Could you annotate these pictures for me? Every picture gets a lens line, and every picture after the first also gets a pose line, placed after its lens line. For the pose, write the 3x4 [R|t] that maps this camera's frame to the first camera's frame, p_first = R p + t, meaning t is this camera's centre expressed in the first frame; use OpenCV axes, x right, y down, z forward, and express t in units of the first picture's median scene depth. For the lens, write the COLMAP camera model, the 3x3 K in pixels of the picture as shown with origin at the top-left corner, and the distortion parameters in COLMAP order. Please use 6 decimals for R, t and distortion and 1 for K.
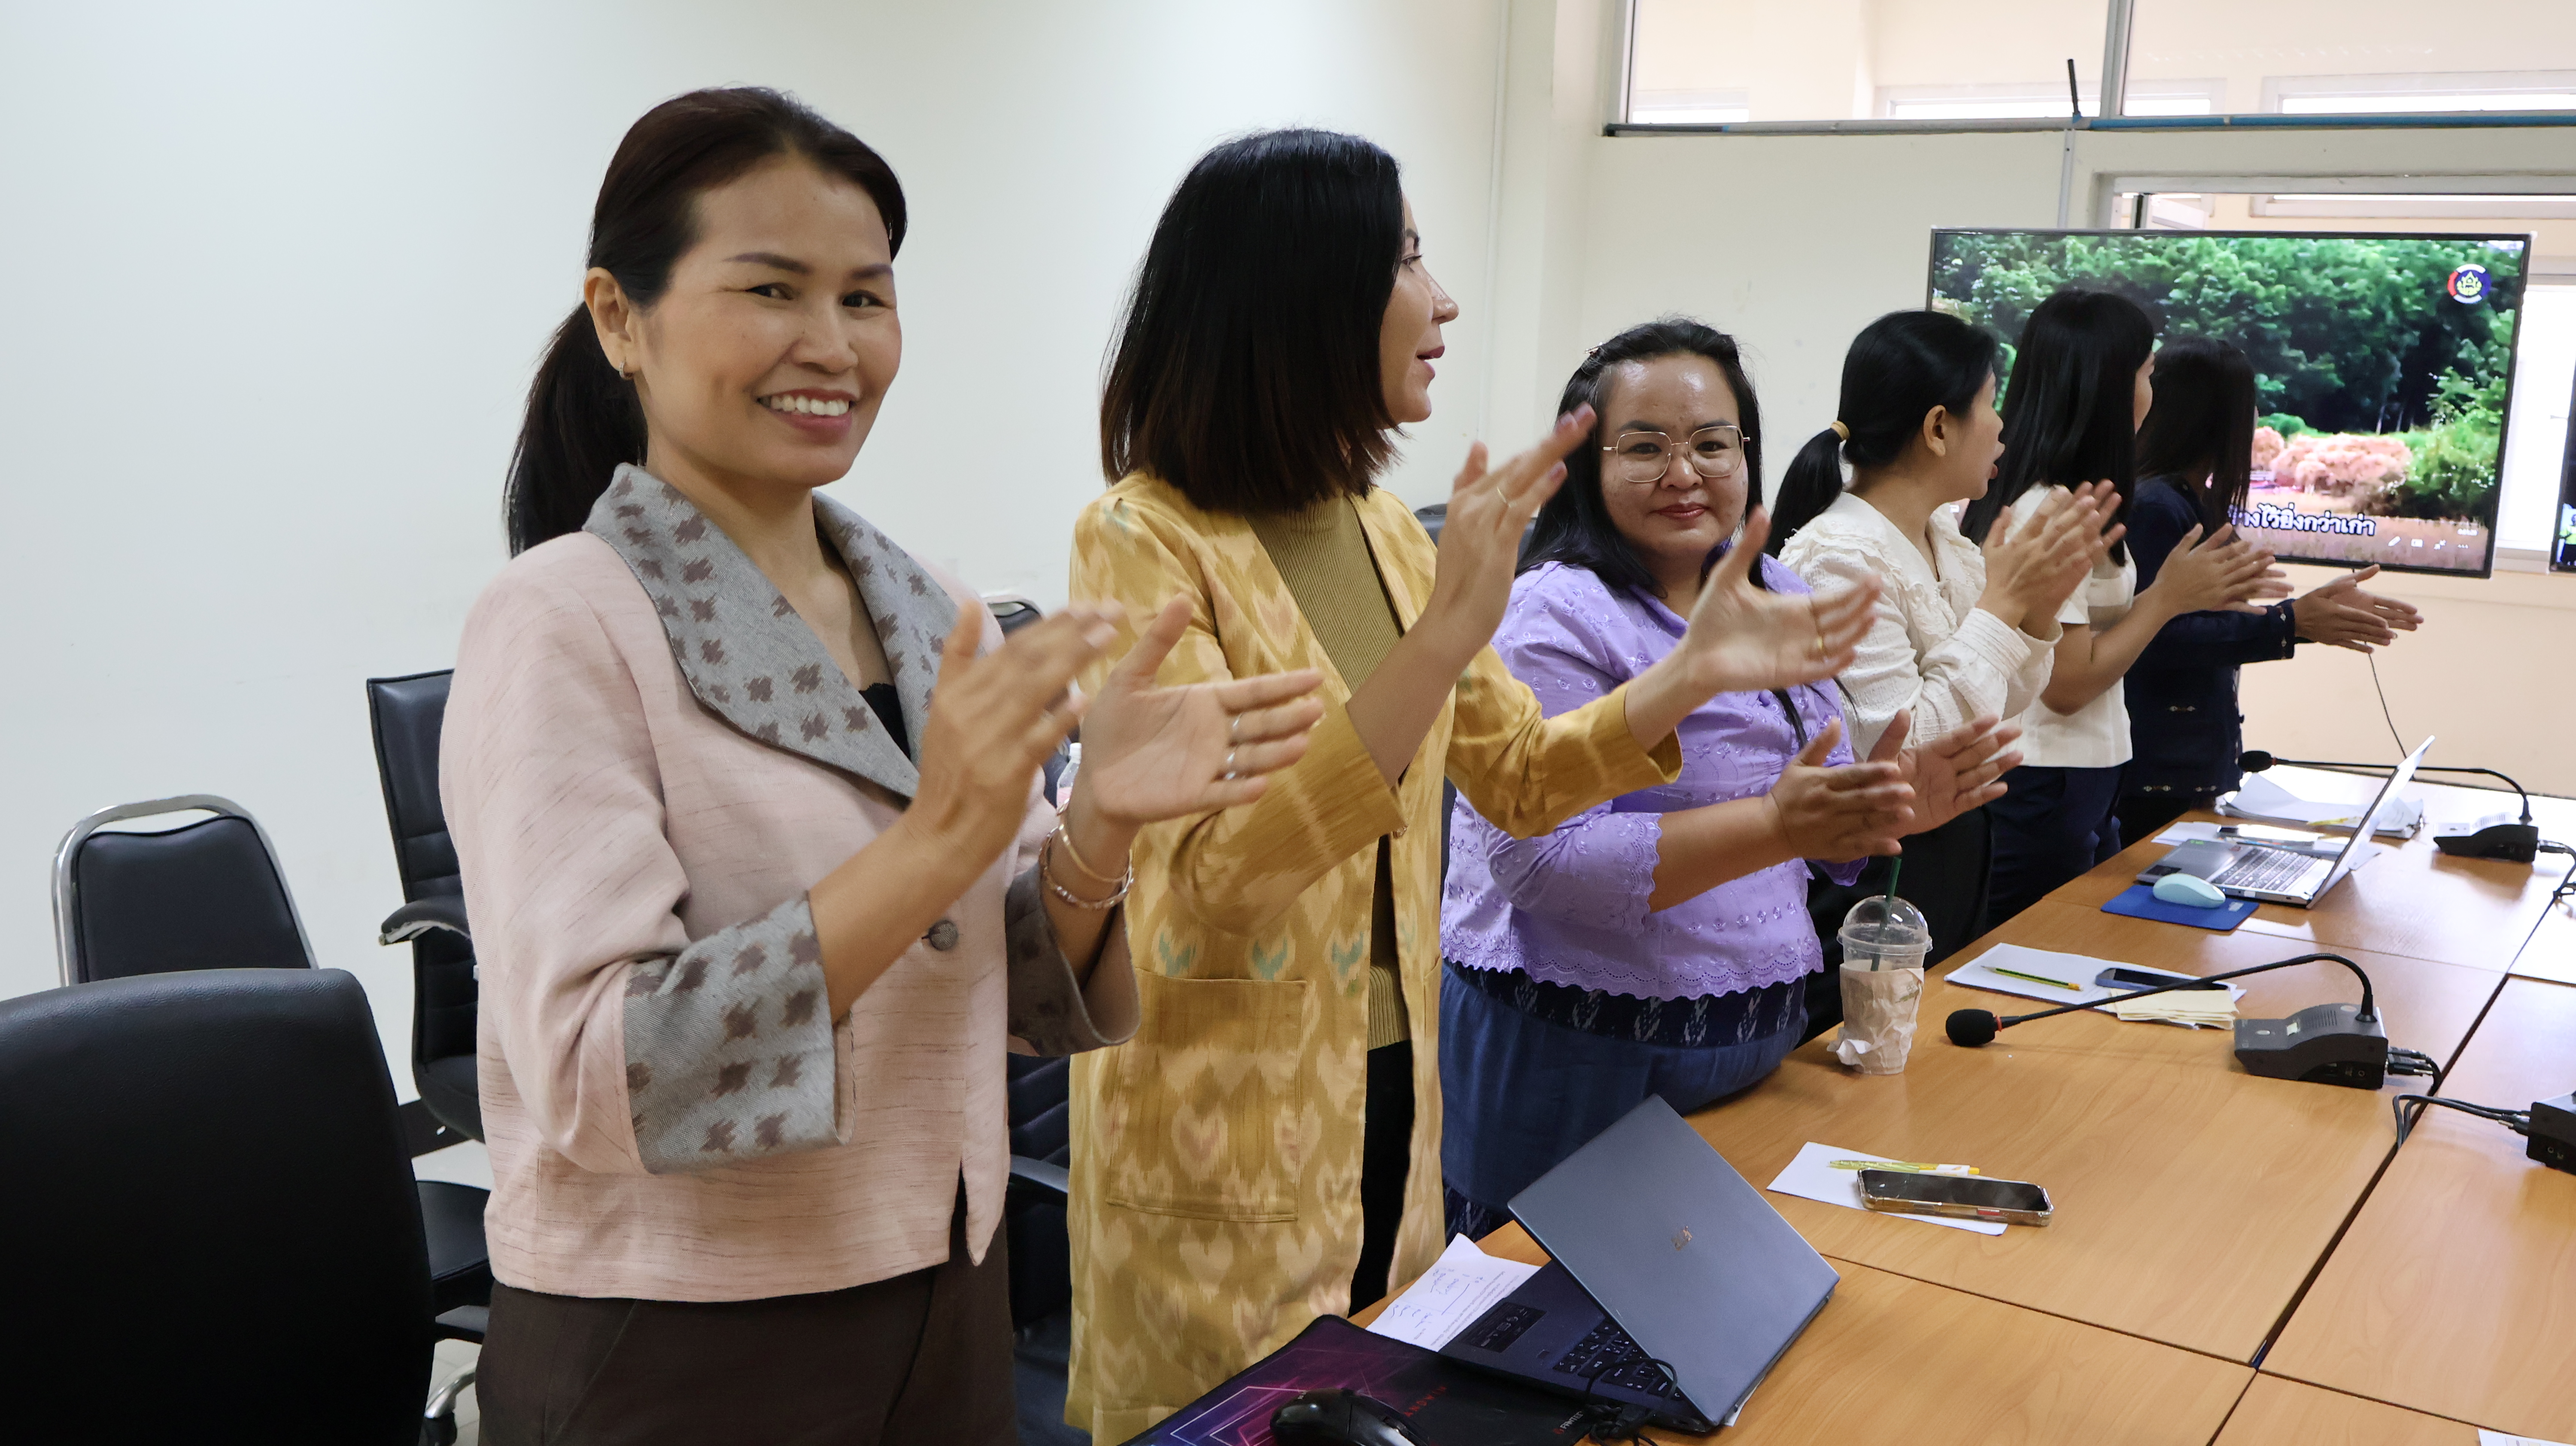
lens RADIAL K [[2432.9, 0, 1288.0], [0, 2432.9, 723.0], [0, 0, 1]] dist [0.002220, 0.001460]
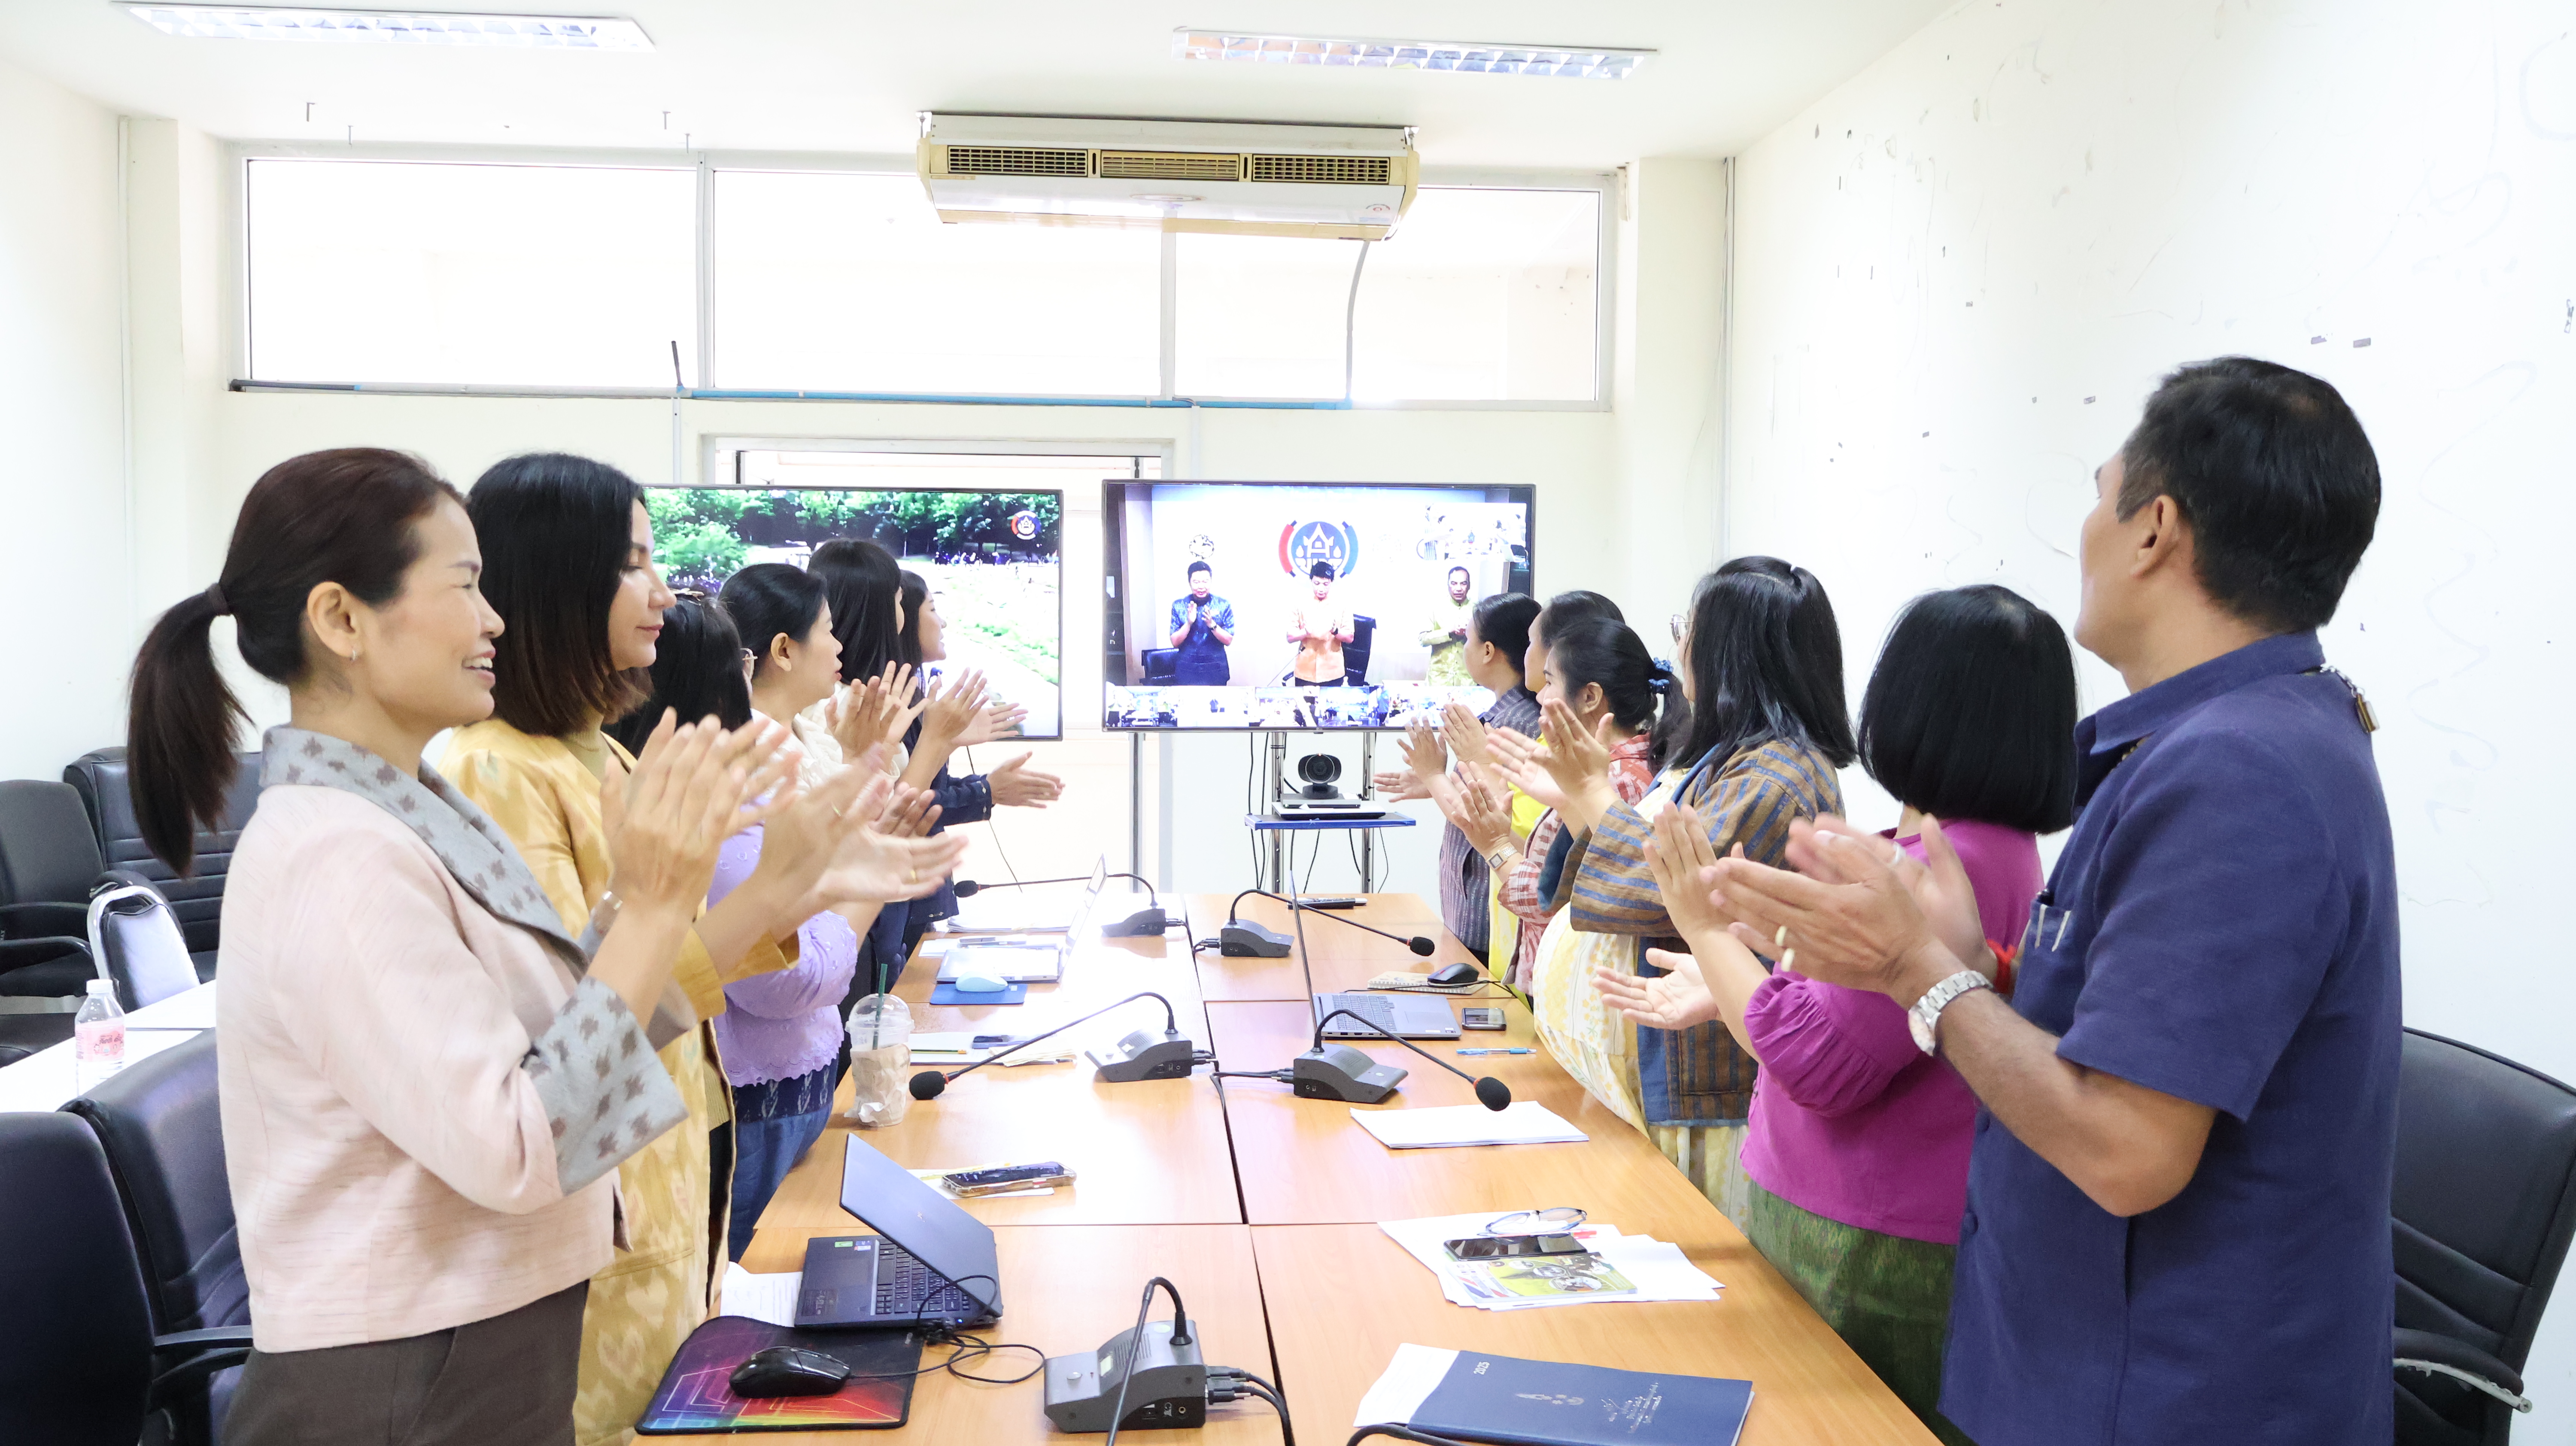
lens RADIAL K [[2548.0, 0, 1288.0], [0, 2548.0, 723.0], [0, 0, 1]] dist [0.003958, 0.005040]
pose [[0.769761, -0.065655, 0.634947, -0.390995], [0.120893, 0.991689, -0.044019, 0.009706], [-0.626780, 0.110645, 0.771301, -0.212968]]
